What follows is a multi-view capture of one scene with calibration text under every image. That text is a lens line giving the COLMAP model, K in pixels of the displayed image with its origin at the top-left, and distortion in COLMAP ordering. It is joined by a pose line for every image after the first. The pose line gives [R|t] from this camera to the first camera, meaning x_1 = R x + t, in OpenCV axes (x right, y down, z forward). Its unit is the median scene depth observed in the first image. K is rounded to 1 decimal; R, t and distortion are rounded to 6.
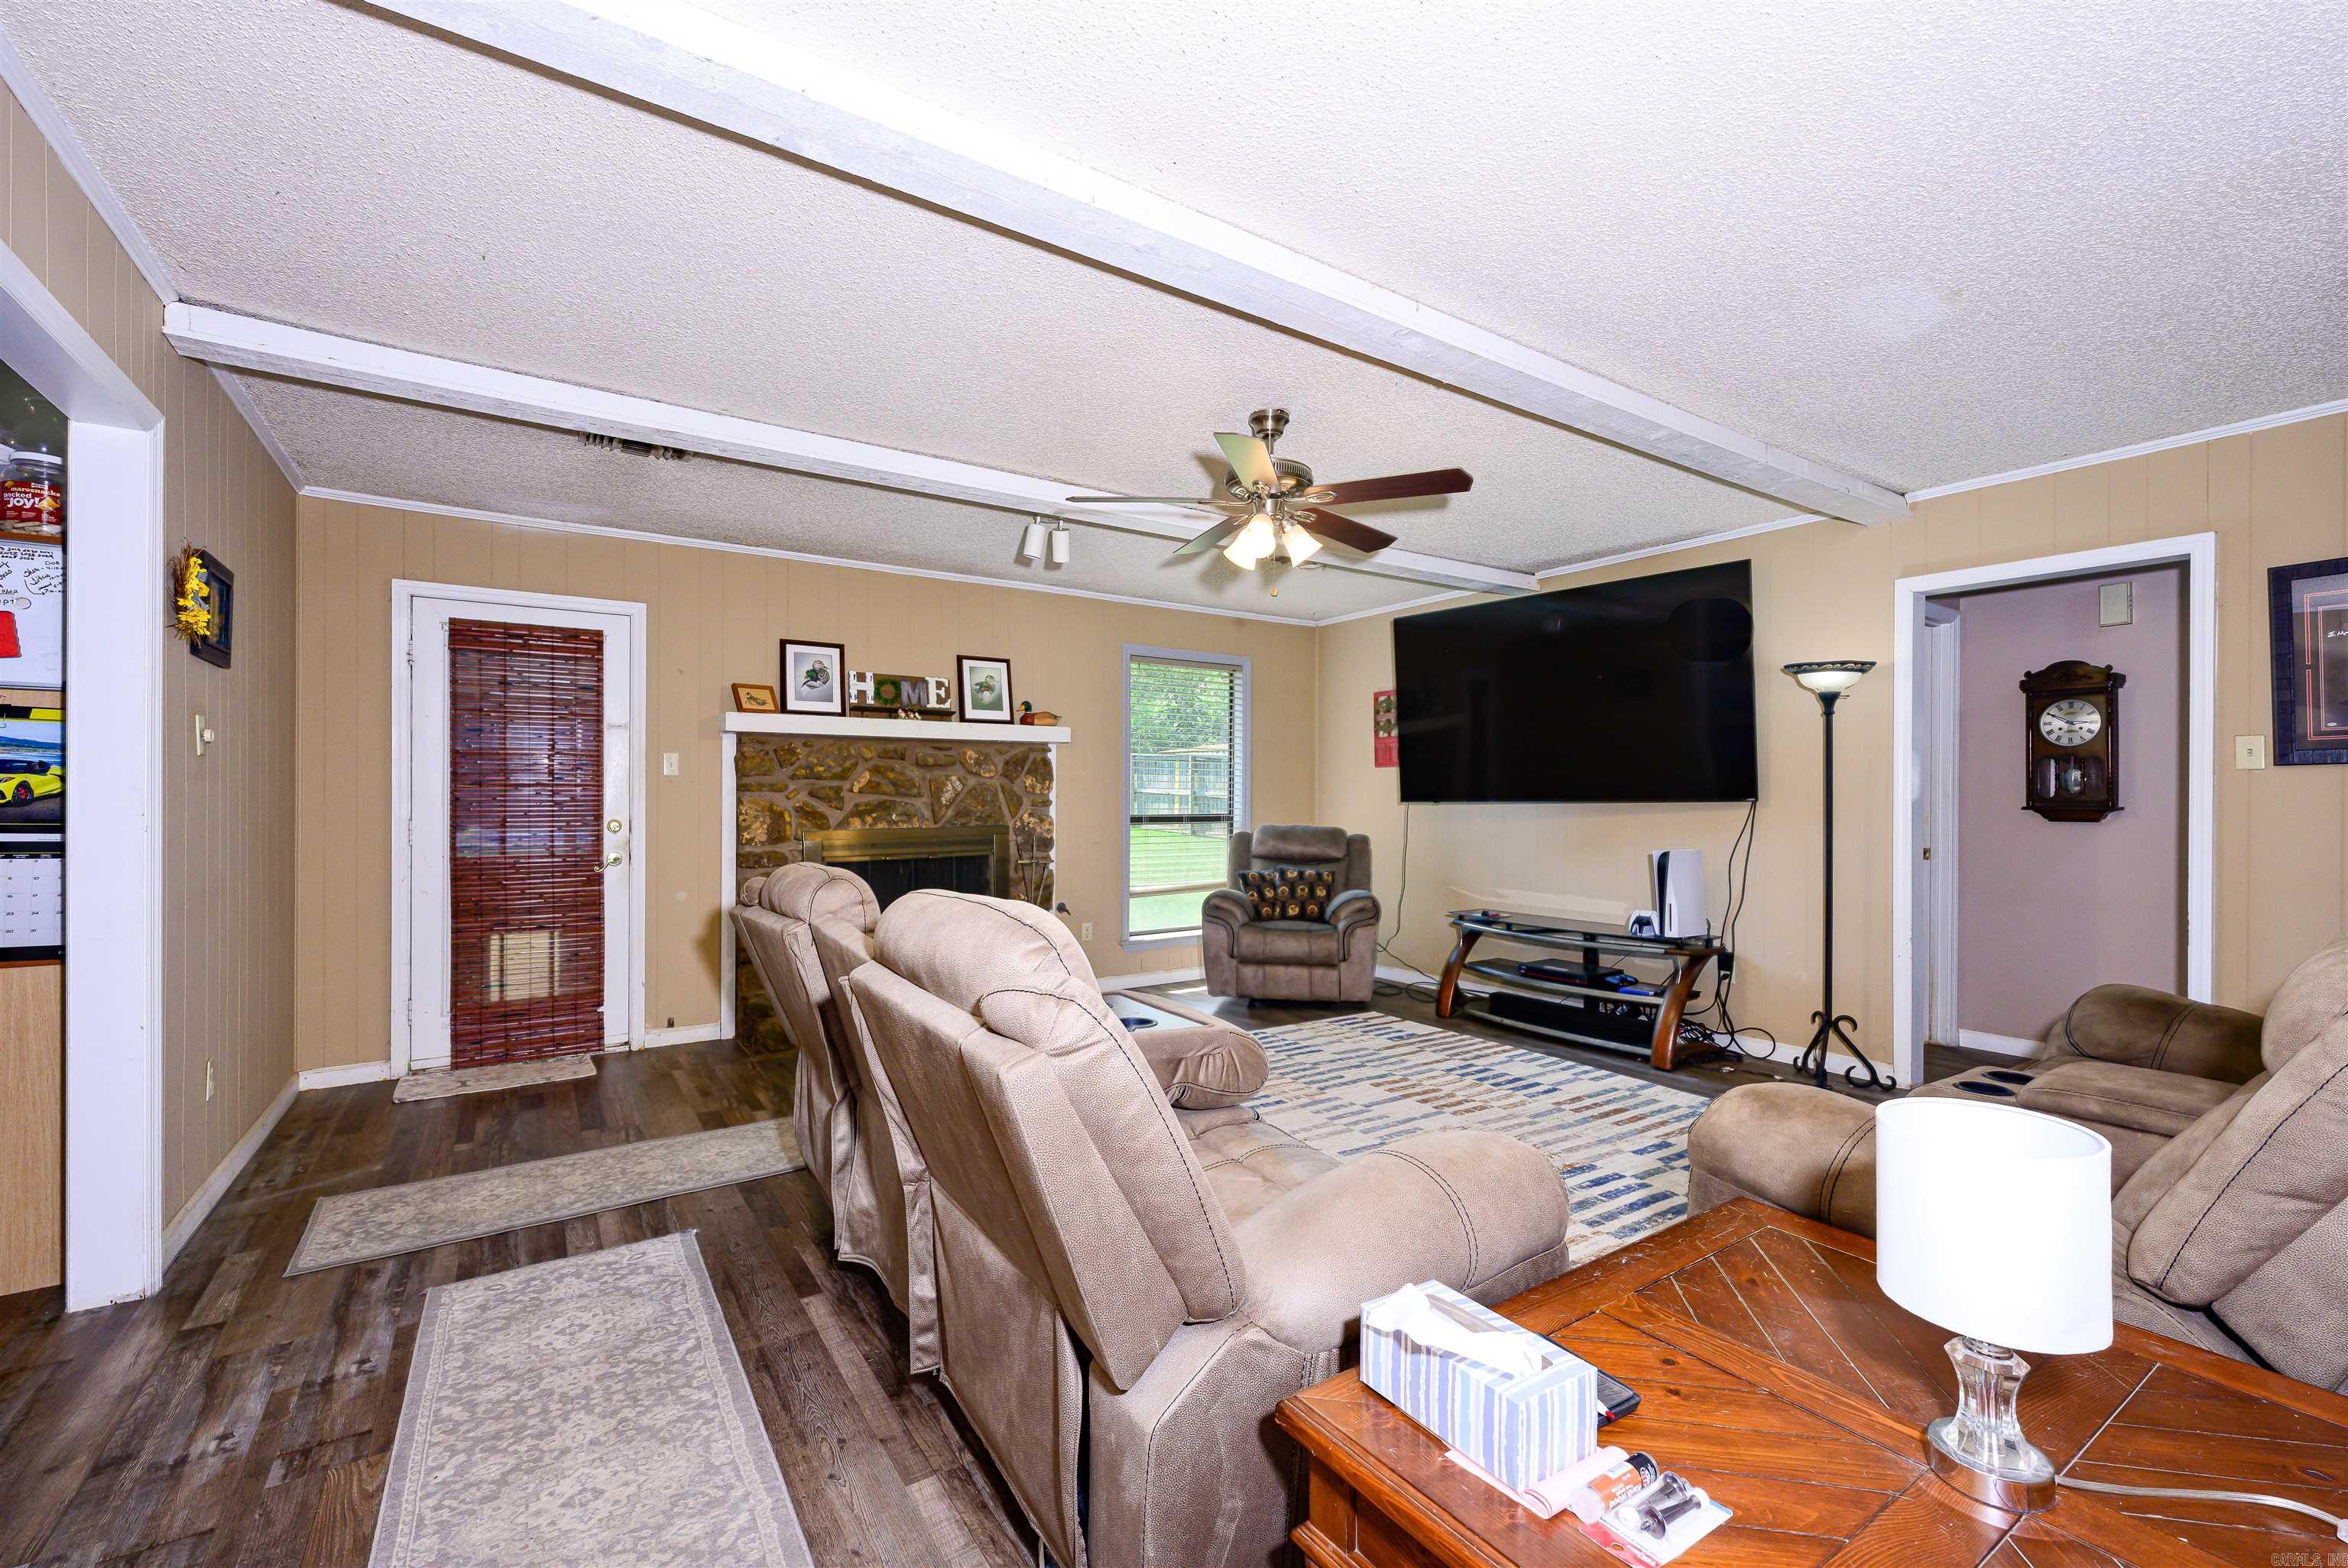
lens RADIAL K [[988.2, 0, 1186.4], [0, 988.2, 797.5], [0, 0, 1]] dist [0.000295, -0.000254]
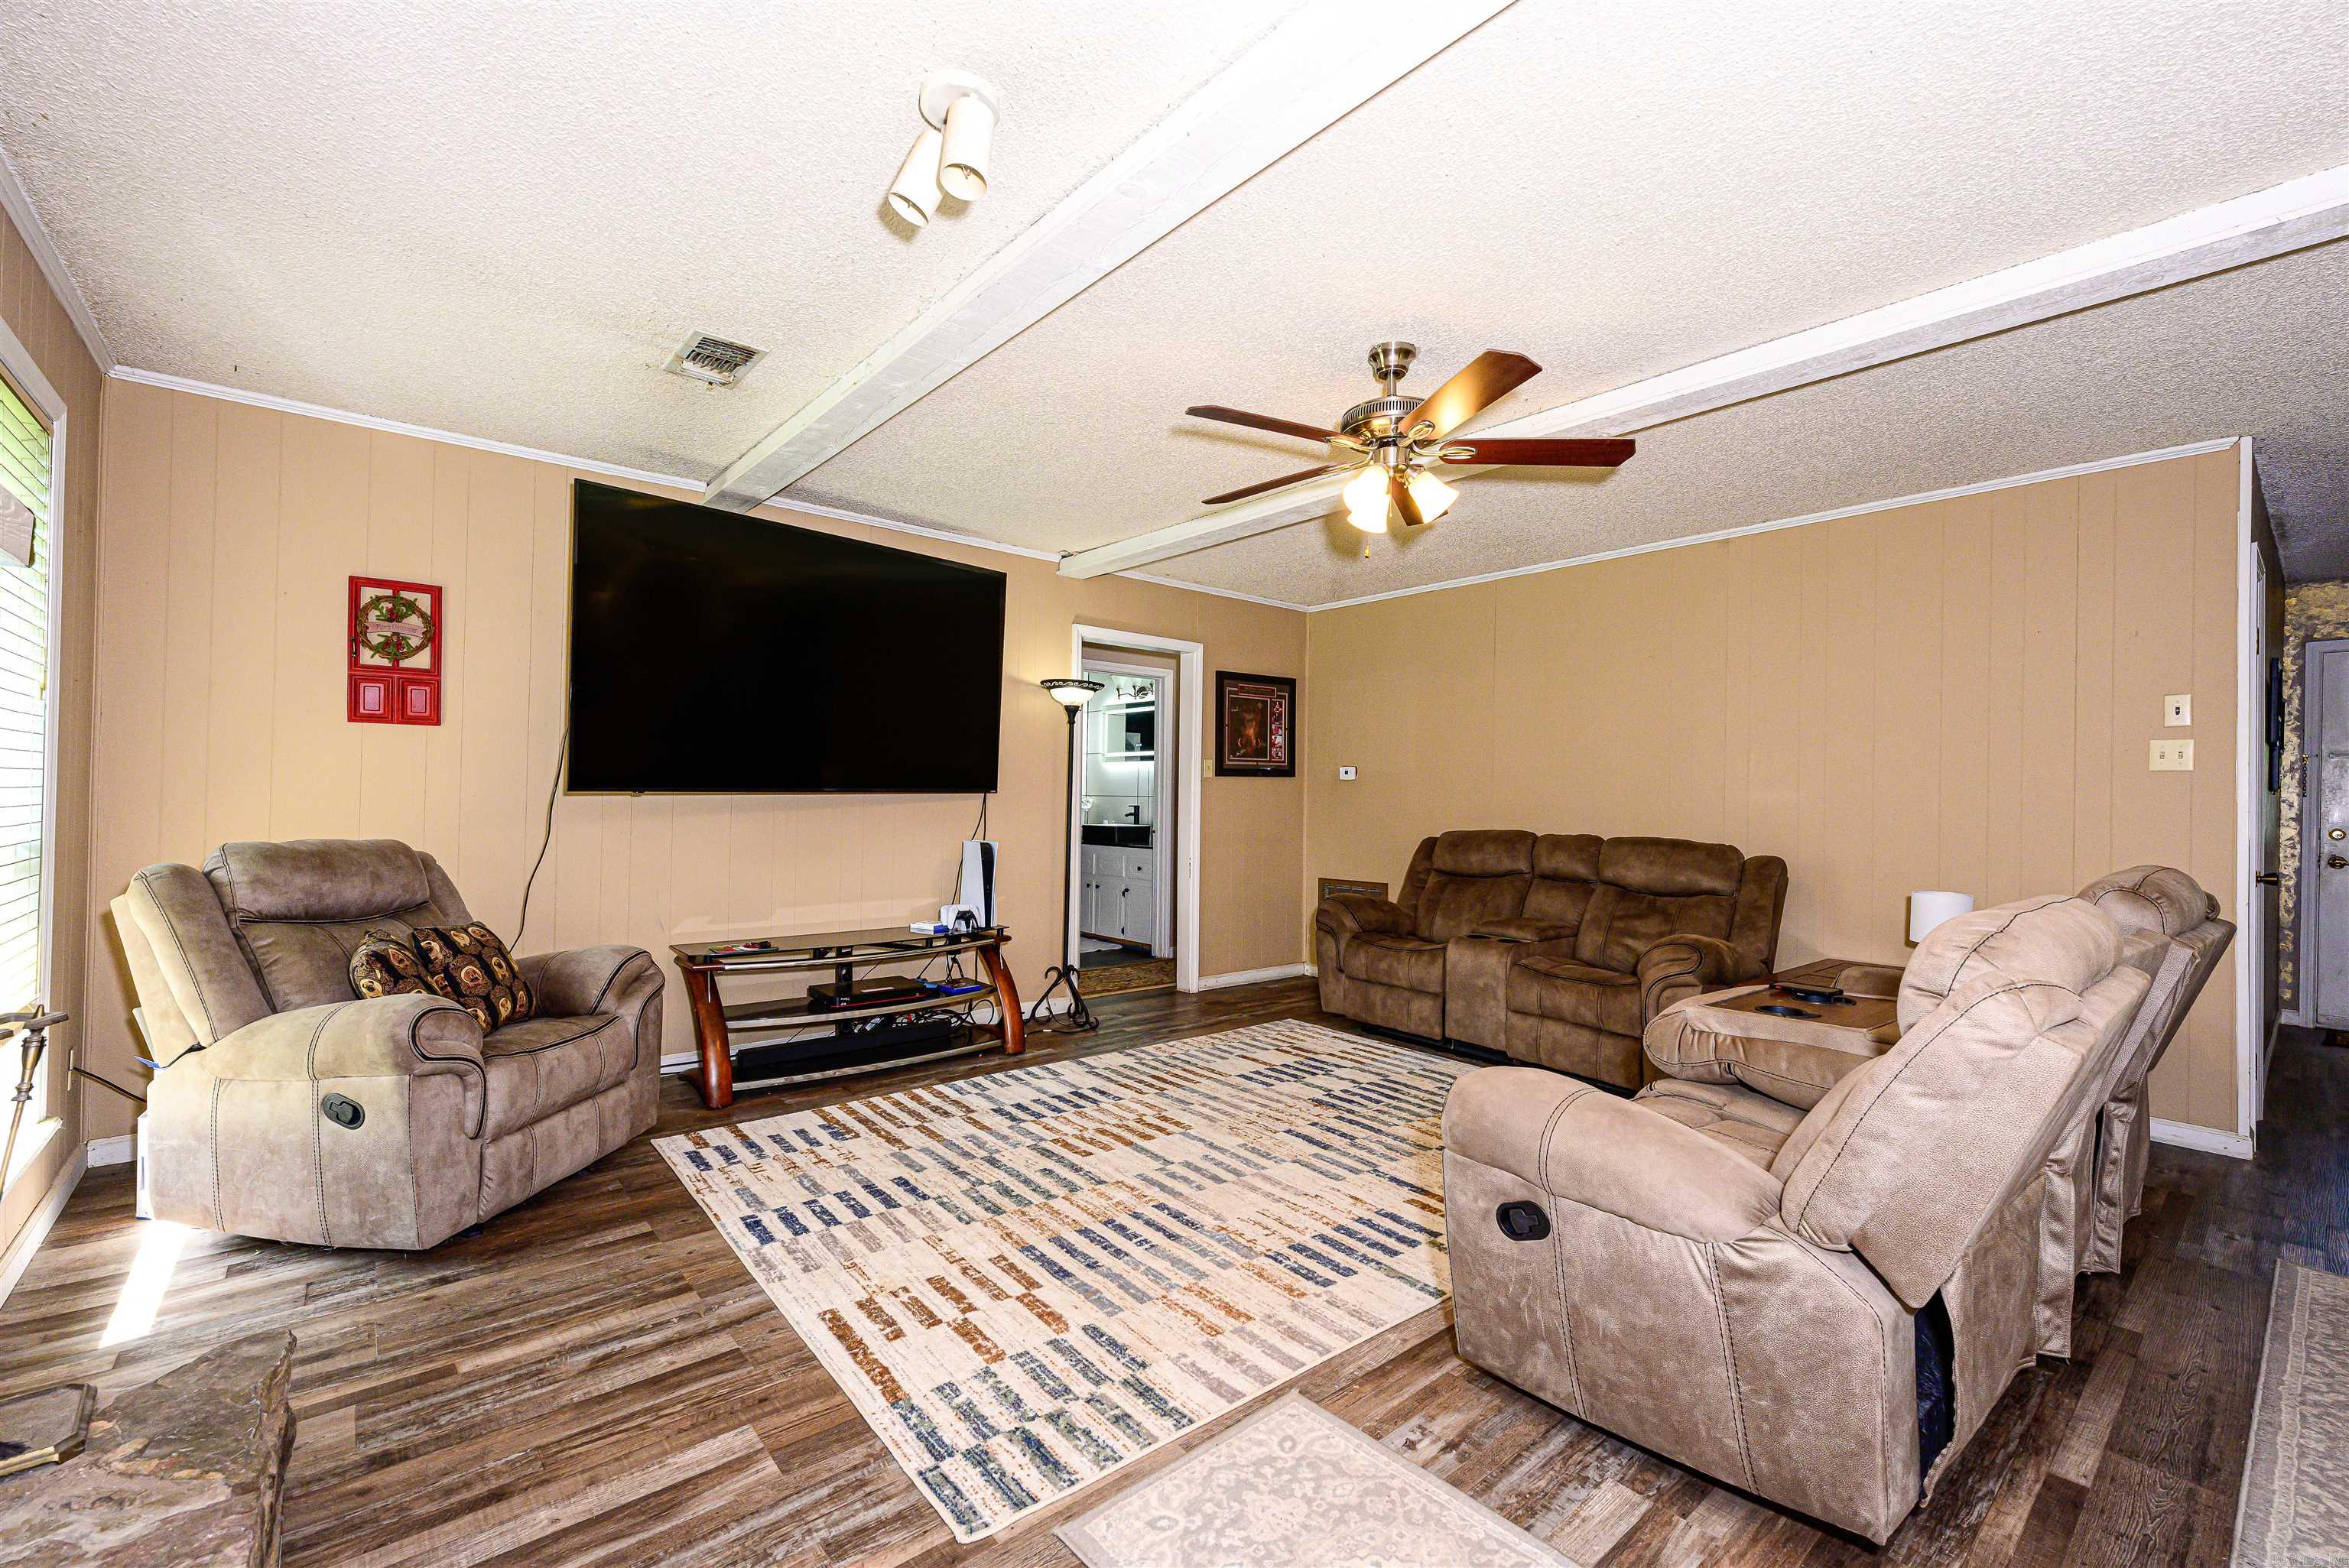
lens RADIAL K [[971.8, 0, 1187.9], [0, 971.8, 782.8], [0, 0, 1]] dist [-0.001575, -0.000239]
pose [[-0.117084, 0.017008, 0.992976, -0.568445], [-0.011781, 0.999759, -0.018514, 0.011334], [-0.993052, -0.013866, -0.116855, 0.988308]]
